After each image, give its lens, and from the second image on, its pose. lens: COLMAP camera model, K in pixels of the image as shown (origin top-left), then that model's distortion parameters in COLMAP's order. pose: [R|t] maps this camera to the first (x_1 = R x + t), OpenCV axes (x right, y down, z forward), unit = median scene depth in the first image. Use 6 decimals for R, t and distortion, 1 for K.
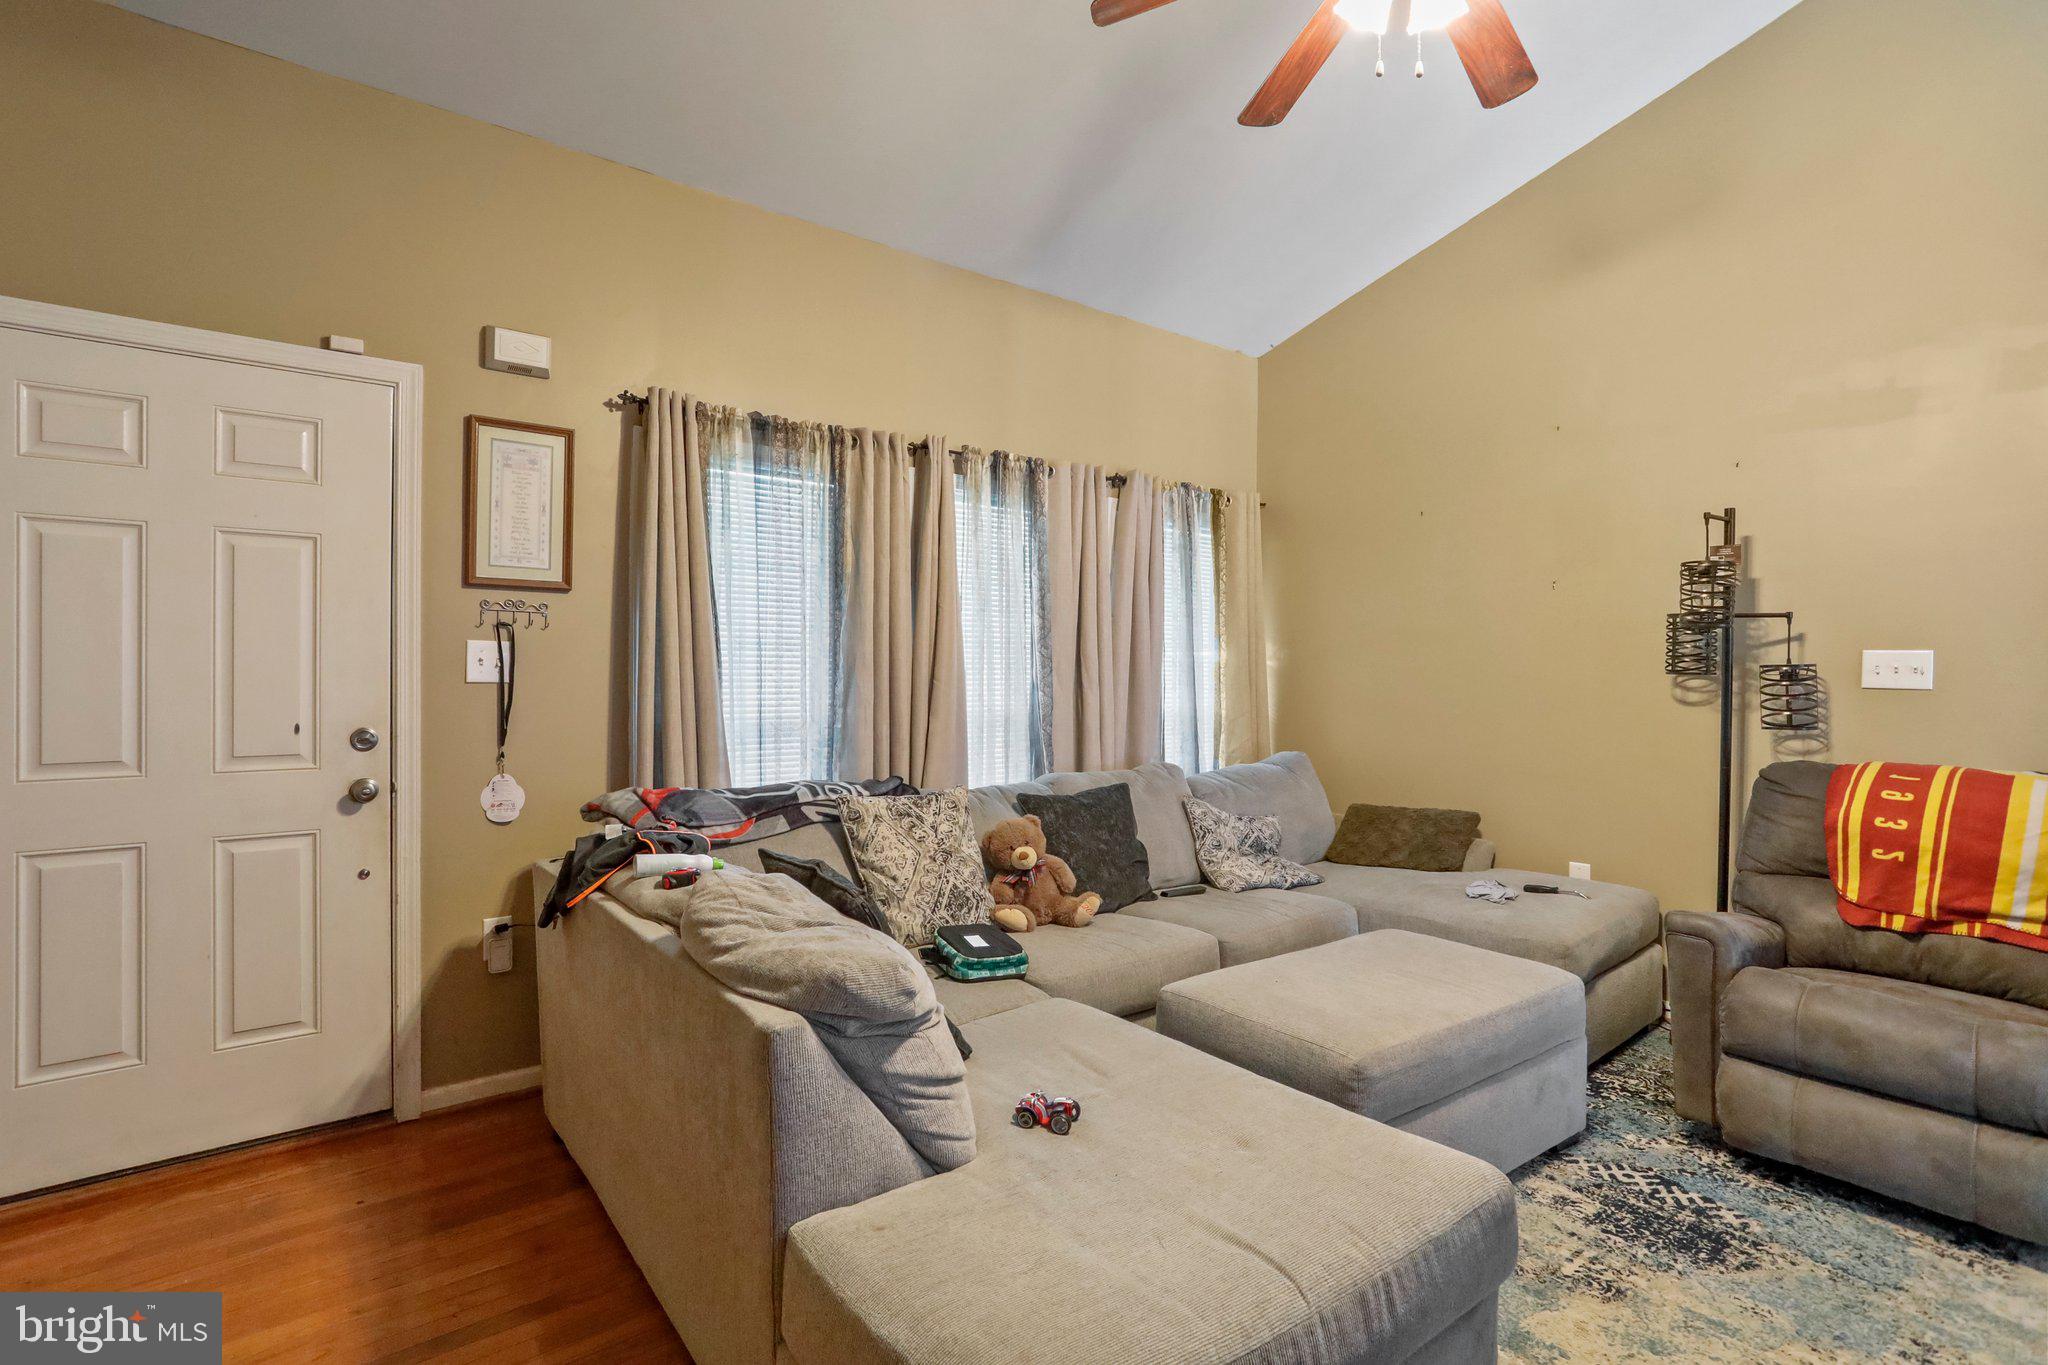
lens RADIAL K [[1013.3, 0, 1012.1], [0, 1013.3, 678.6], [0, 0, 1]] dist [0.002652, 0.003055]
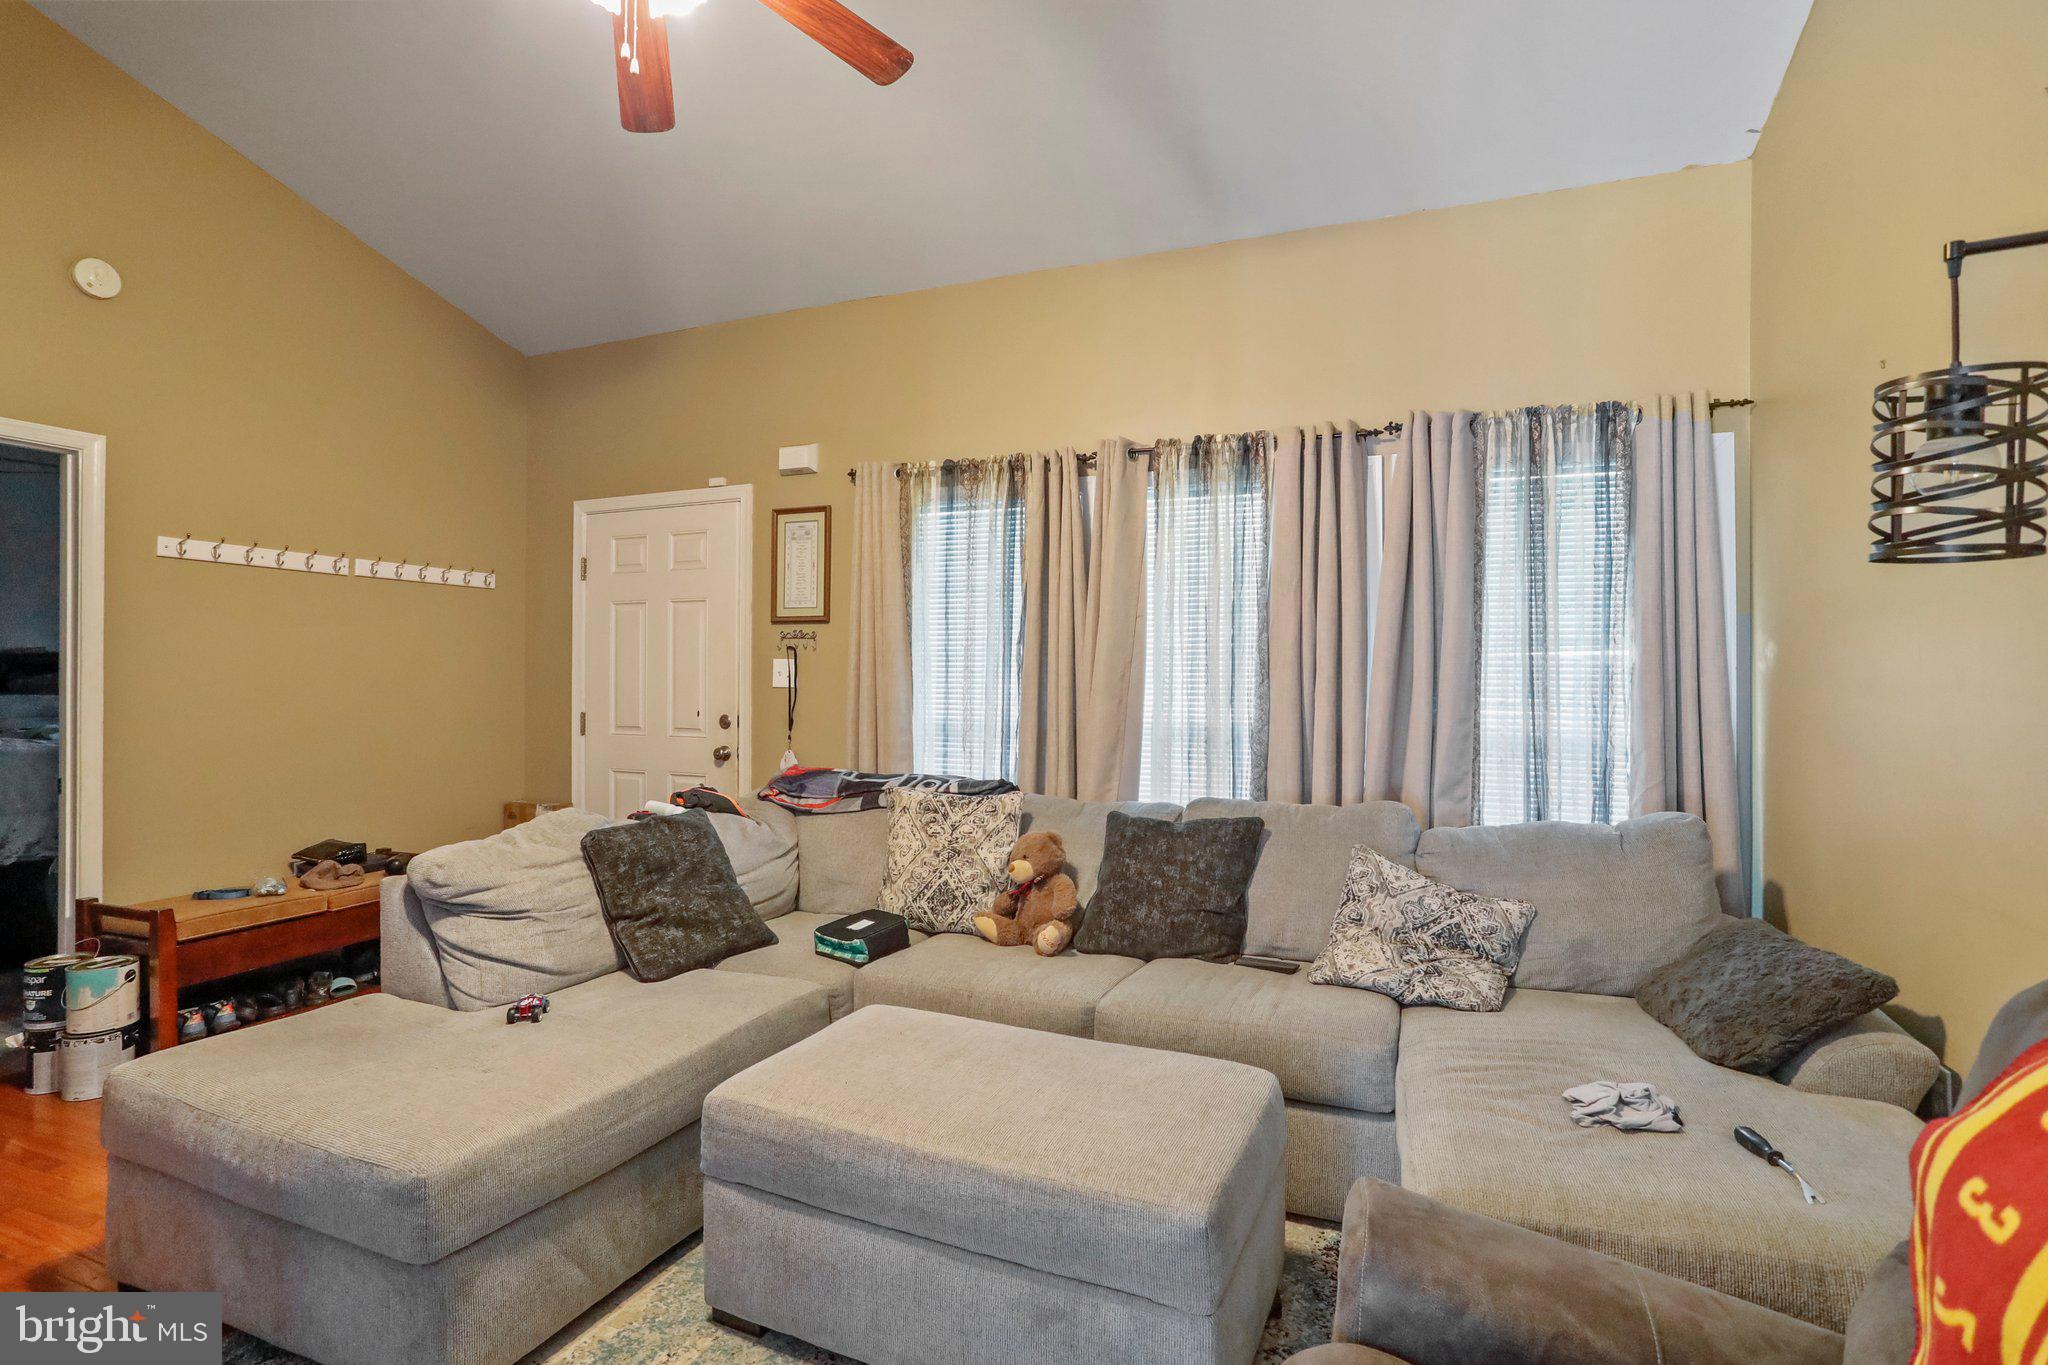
lens RADIAL K [[1013.3, 0, 1005.2], [0, 1013.3, 677.7], [0, 0, 1]] dist [0.002652, 0.003055]
pose [[0.495875, -0.002713, -0.868390, 0.893279], [-0.008618, 0.999931, -0.008045, -0.000896], [0.868351, 0.011473, 0.495817, 0.528444]]
